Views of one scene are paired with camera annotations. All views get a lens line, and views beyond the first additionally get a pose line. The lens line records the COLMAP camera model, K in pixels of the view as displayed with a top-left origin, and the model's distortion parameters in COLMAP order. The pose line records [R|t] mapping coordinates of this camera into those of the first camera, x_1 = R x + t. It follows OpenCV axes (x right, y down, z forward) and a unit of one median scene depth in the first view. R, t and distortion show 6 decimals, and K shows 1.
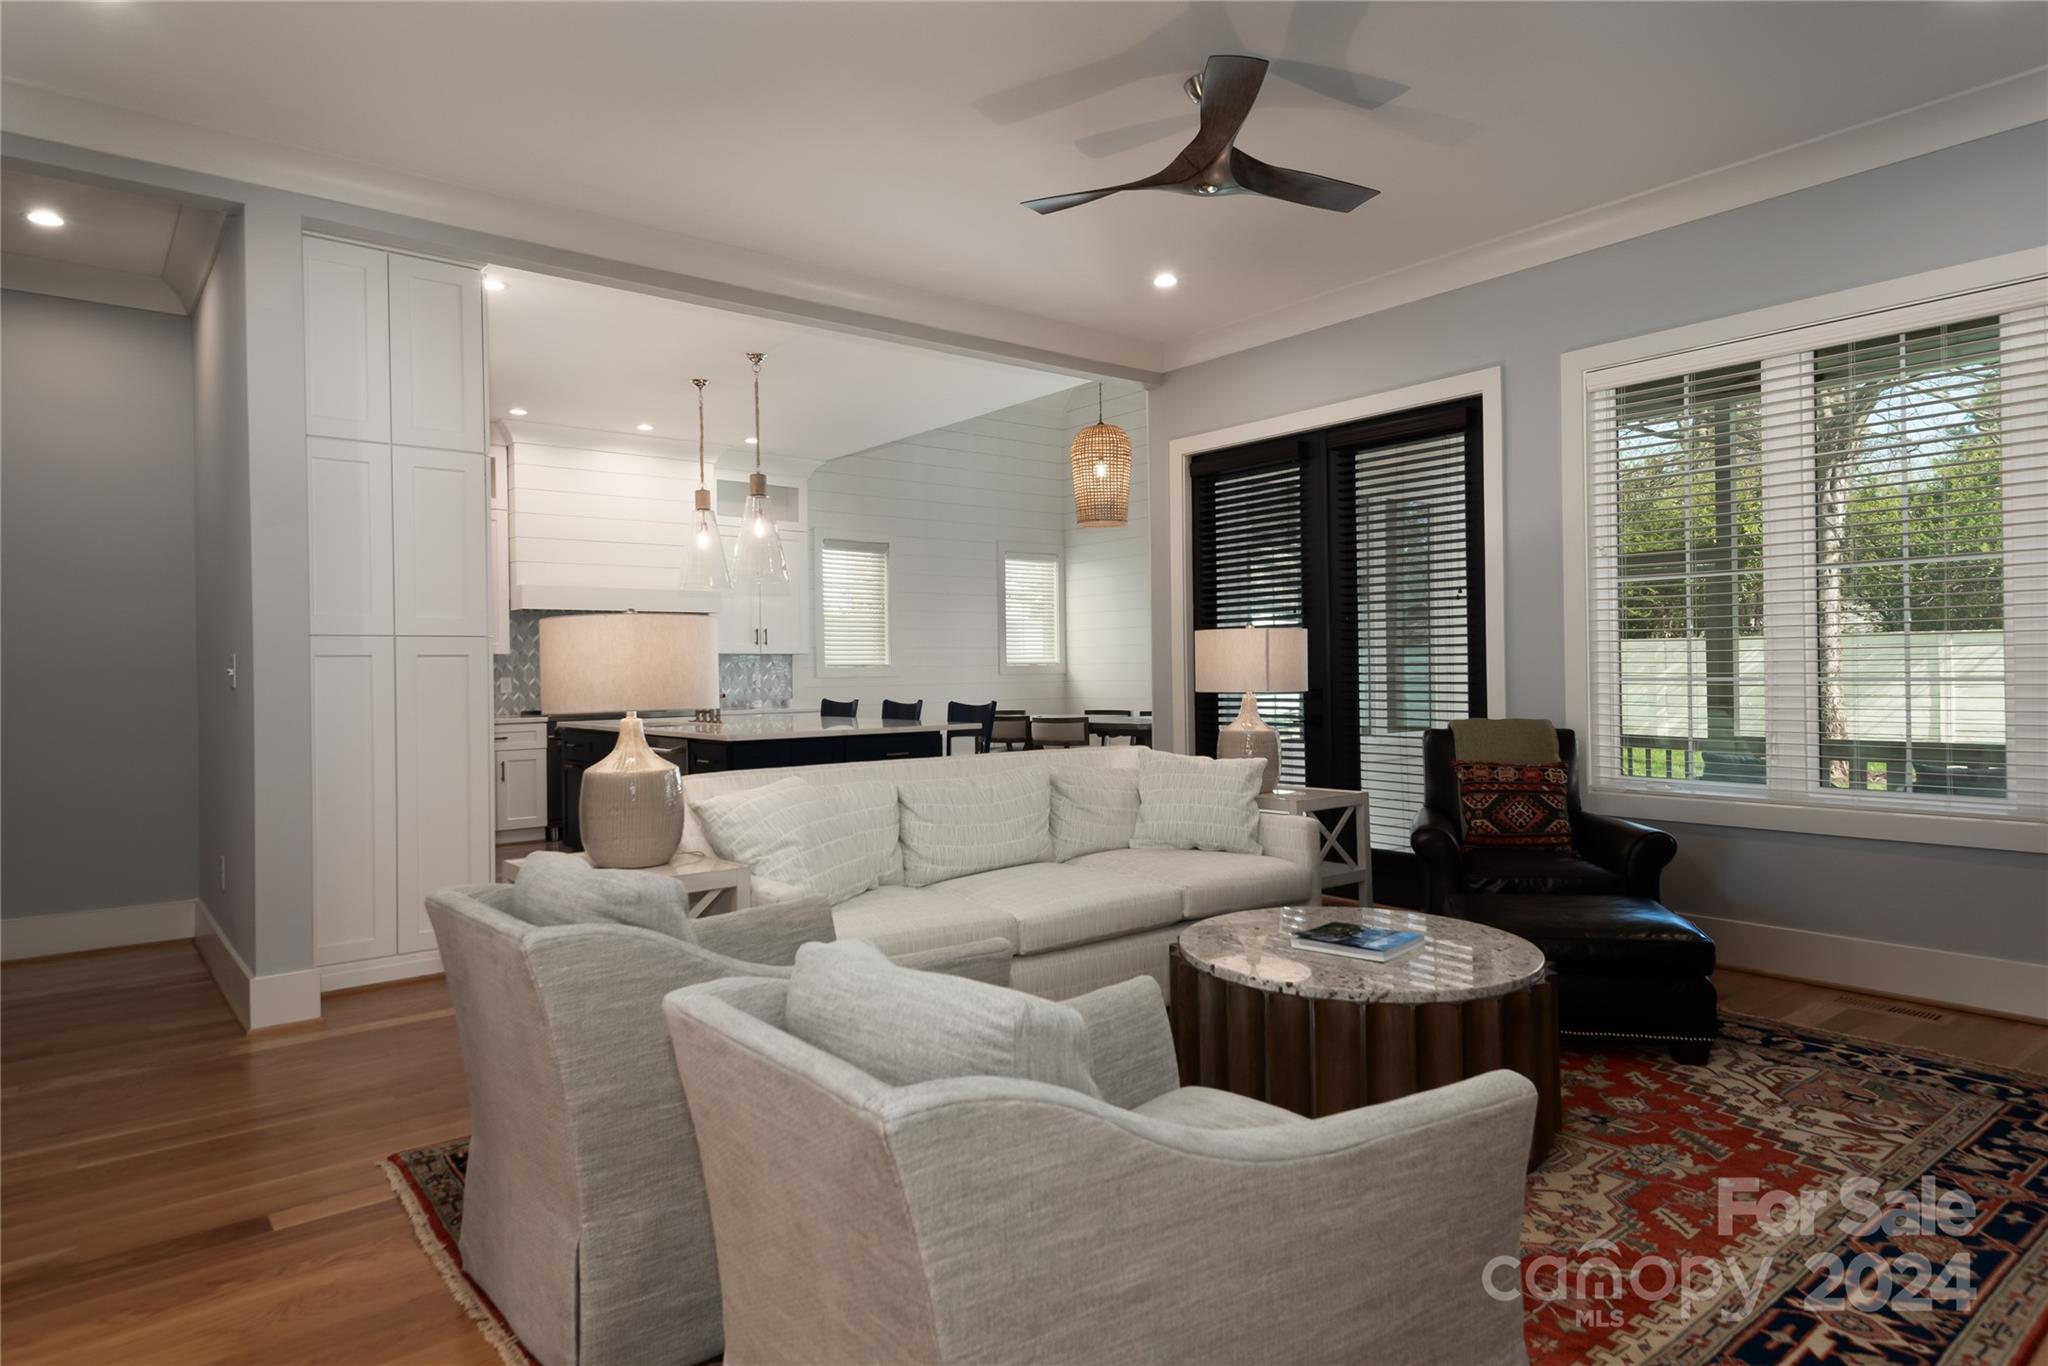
lens RADIAL K [[1187.5, 0, 1019.9], [0, 1187.5, 679.4], [0, 0, 1]] dist [0.034969, -0.004003]
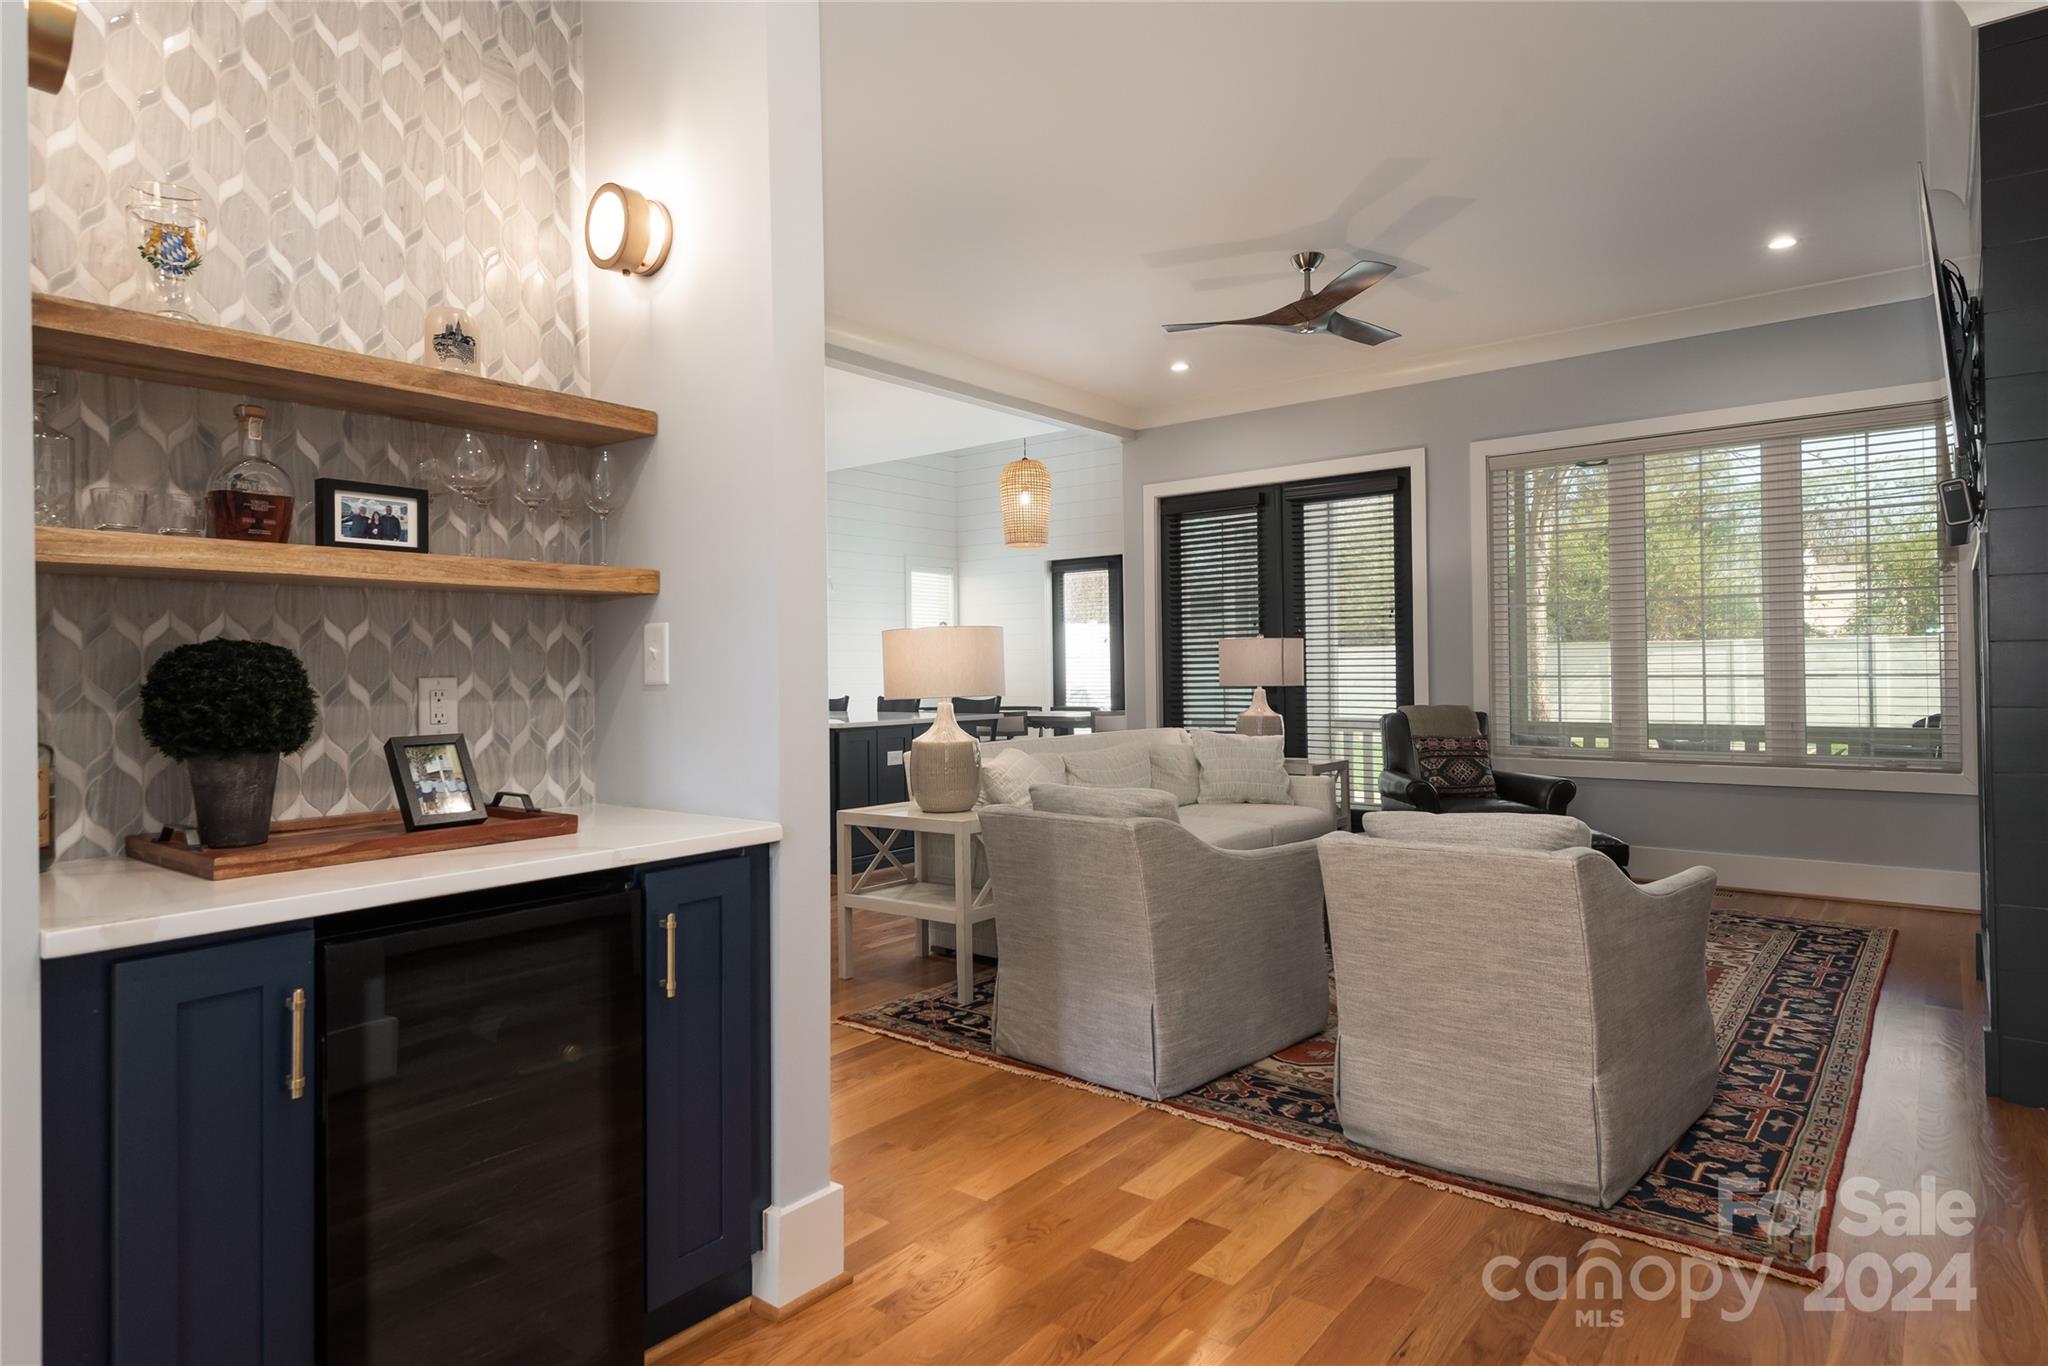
lens RADIAL K [[1187.5, 0, 1011.1], [0, 1187.5, 661.2], [0, 0, 1]] dist [0.034969, -0.004003]
pose [[0.974973, 0.002549, 0.222308, -0.358262], [0.001519, 0.999835, -0.018129, 0.006363], [-0.222317, 0.018013, 0.974808, -0.217917]]
